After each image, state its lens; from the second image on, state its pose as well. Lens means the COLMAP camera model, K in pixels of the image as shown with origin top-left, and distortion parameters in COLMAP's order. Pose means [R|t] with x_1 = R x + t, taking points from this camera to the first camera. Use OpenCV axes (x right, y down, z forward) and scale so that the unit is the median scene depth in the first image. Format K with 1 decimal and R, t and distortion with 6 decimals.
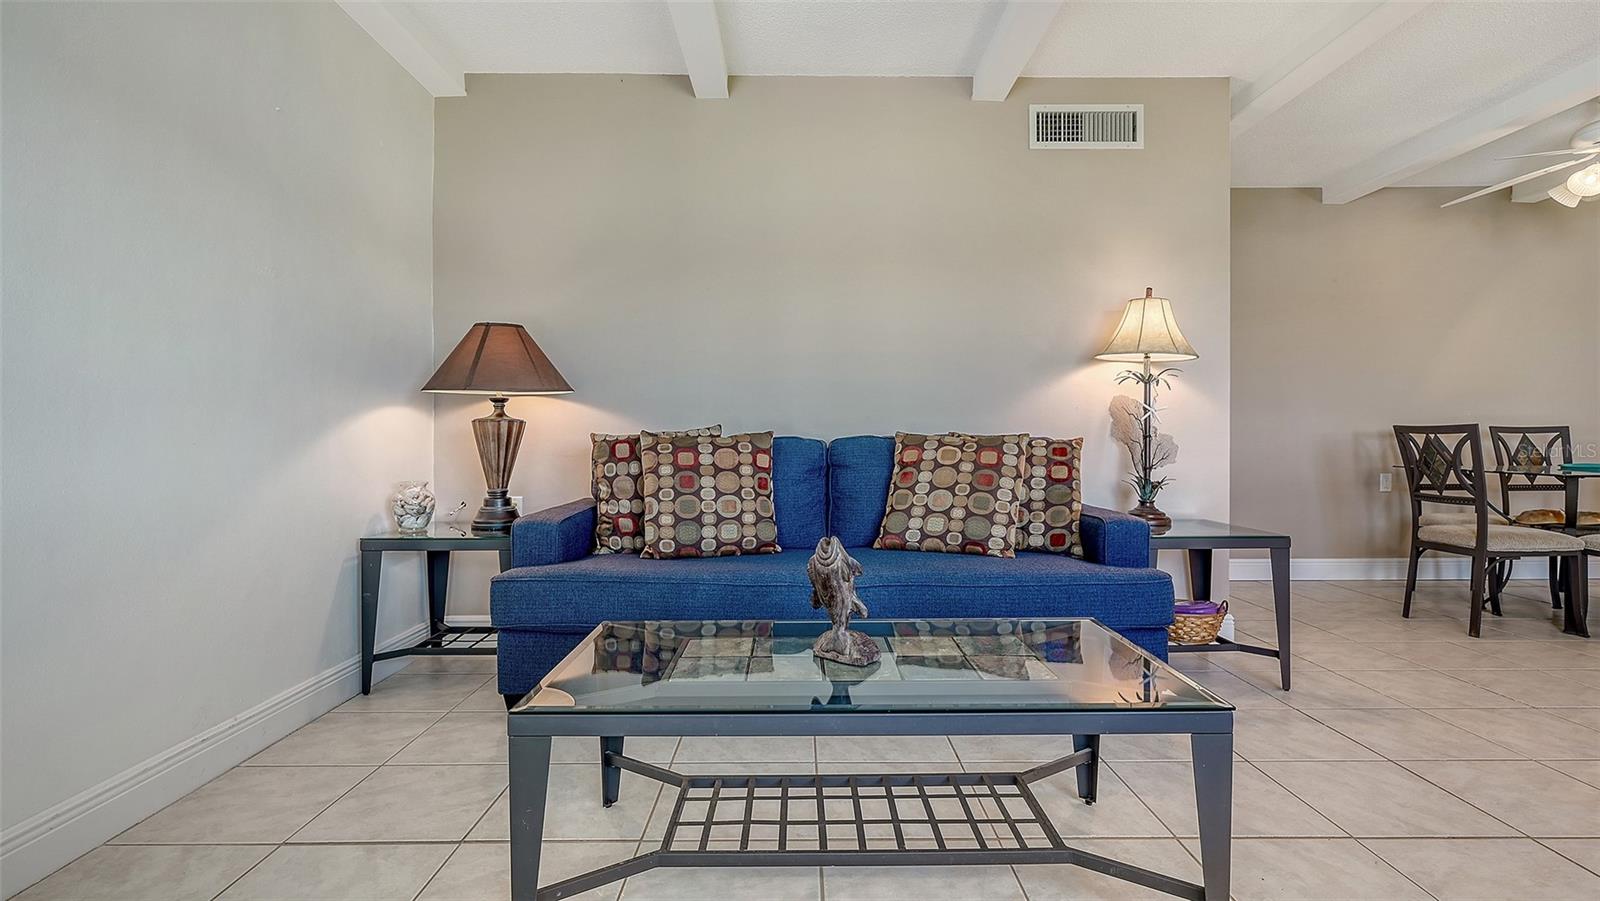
lens RADIAL K [[736.9, 0, 796.7], [0, 736.9, 446.0], [0, 0, 1]] dist [0.000815, 0.003091]
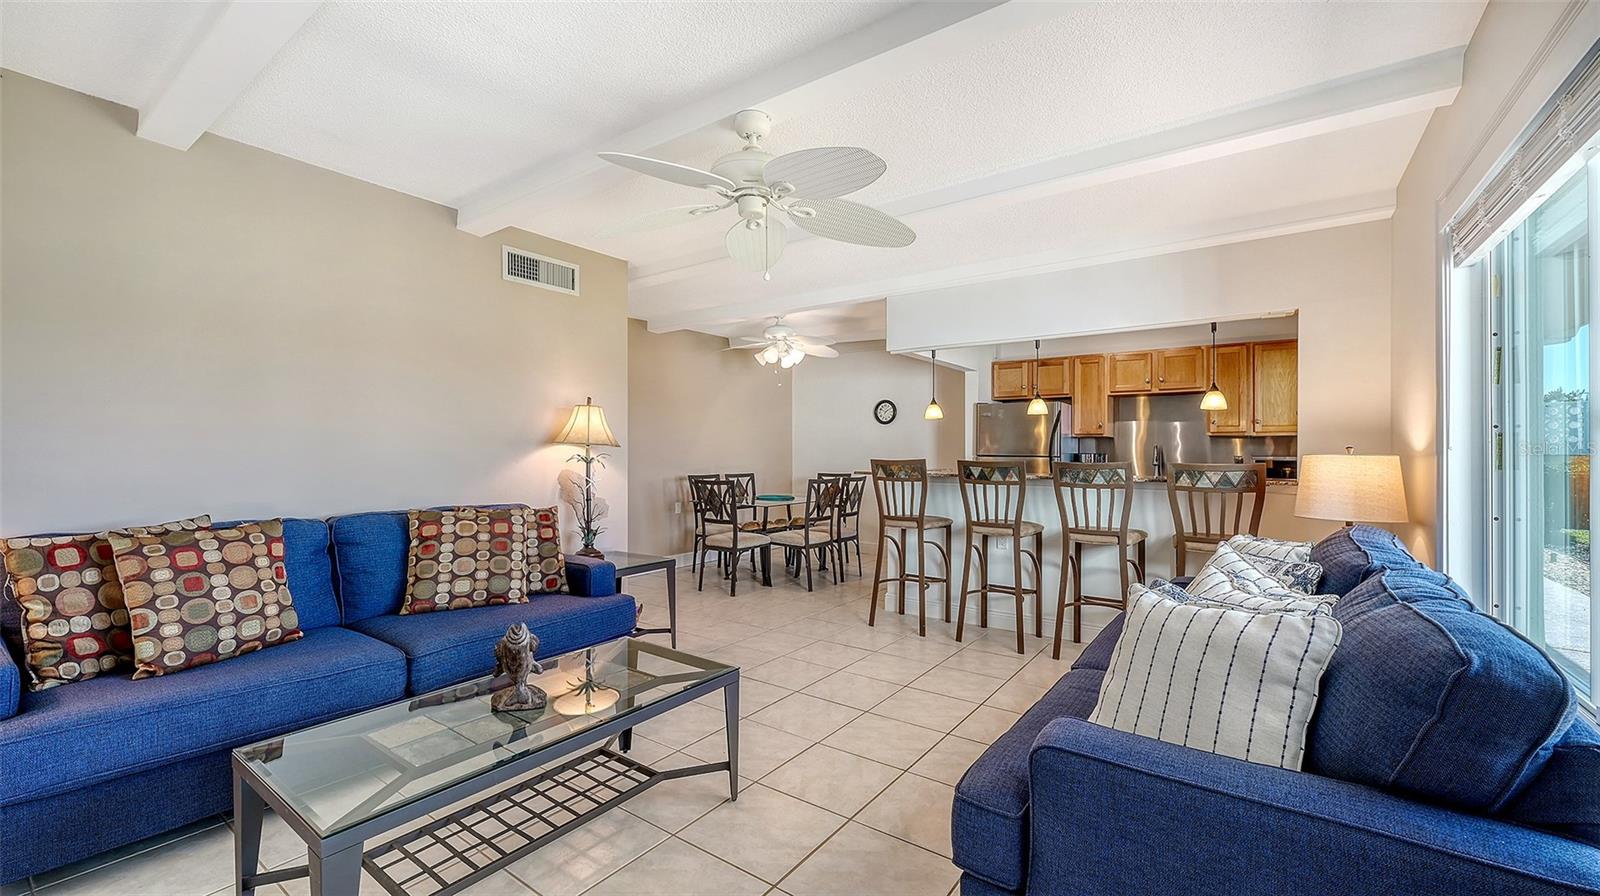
lens RADIAL K [[650.0, 0, 789.7], [0, 650.0, 451.4], [0, 0, 1]] dist [-0.005100, 0.001562]
pose [[0.597668, 0.001463, 0.801742, -0.343513], [0.008337, 0.999933, -0.008040, -0.102767], [-0.801700, 0.011489, 0.597616, -0.091188]]
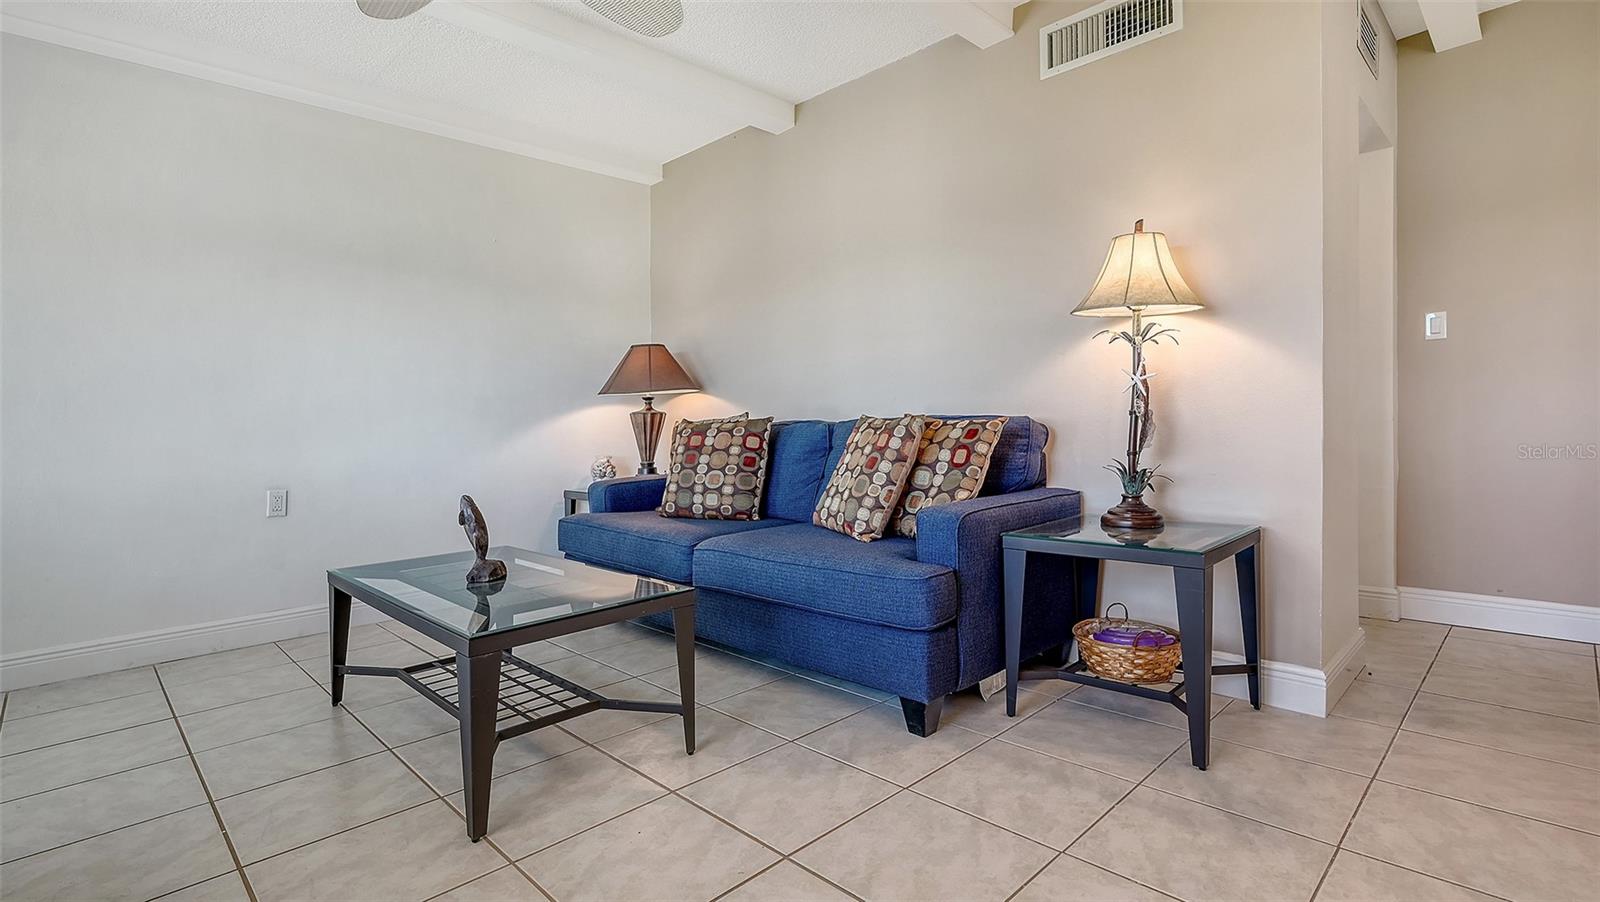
lens RADIAL K [[738.3, 0, 784.0], [0, 738.3, 424.6], [0, 0, 1]] dist [0.004335, -0.000441]
pose [[0.700408, -0.013173, -0.713621, 0.854120], [0.017816, 0.999841, -0.000970, -0.006851], [0.713521, -0.012034, 0.700531, 0.209182]]
